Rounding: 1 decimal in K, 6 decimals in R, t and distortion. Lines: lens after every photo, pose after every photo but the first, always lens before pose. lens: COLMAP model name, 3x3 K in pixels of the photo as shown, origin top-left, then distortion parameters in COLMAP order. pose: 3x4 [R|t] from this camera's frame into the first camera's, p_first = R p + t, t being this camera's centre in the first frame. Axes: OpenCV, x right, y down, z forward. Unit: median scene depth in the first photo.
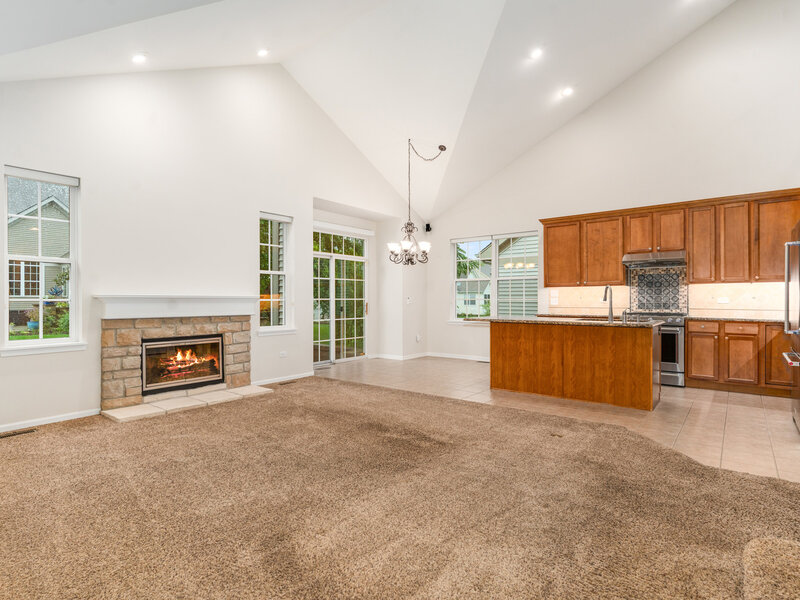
lens RADIAL K [[429.6, 0, 406.0], [0, 429.6, 306.8], [0, 0, 1]] dist [-0.000788, 0.001360]
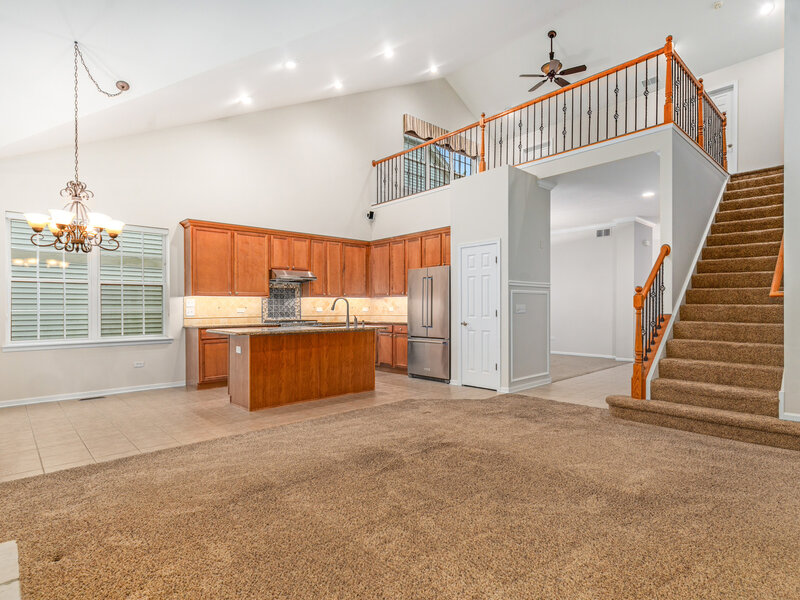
lens RADIAL K [[429.6, 0, 398.6], [0, 429.6, 305.3], [0, 0, 1]] dist [-0.000788, 0.001360]
pose [[0.169102, 0.006176, 0.985579, -0.614422], [0.022057, 0.999706, -0.010049, -0.009546], [-0.985352, 0.023438, 0.168916, 0.553095]]
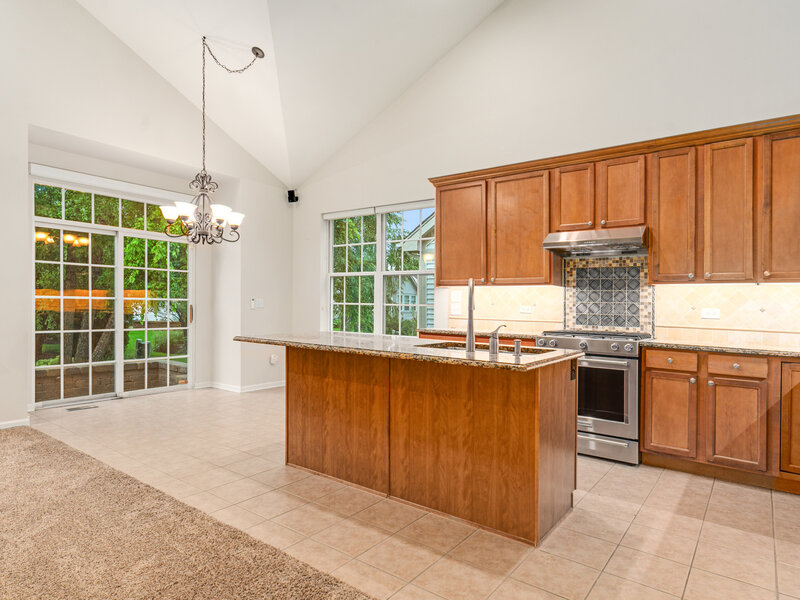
lens RADIAL K [[481.1, 0, 393.1], [0, 481.1, 304.3], [0, 0, 1]] dist [-0.000836, -0.000409]
pose [[0.999748, 0.021466, 0.006526, 0.327155], [-0.021364, 0.999654, -0.015335, -0.008804], [-0.006853, 0.015192, 0.999861, 0.379529]]
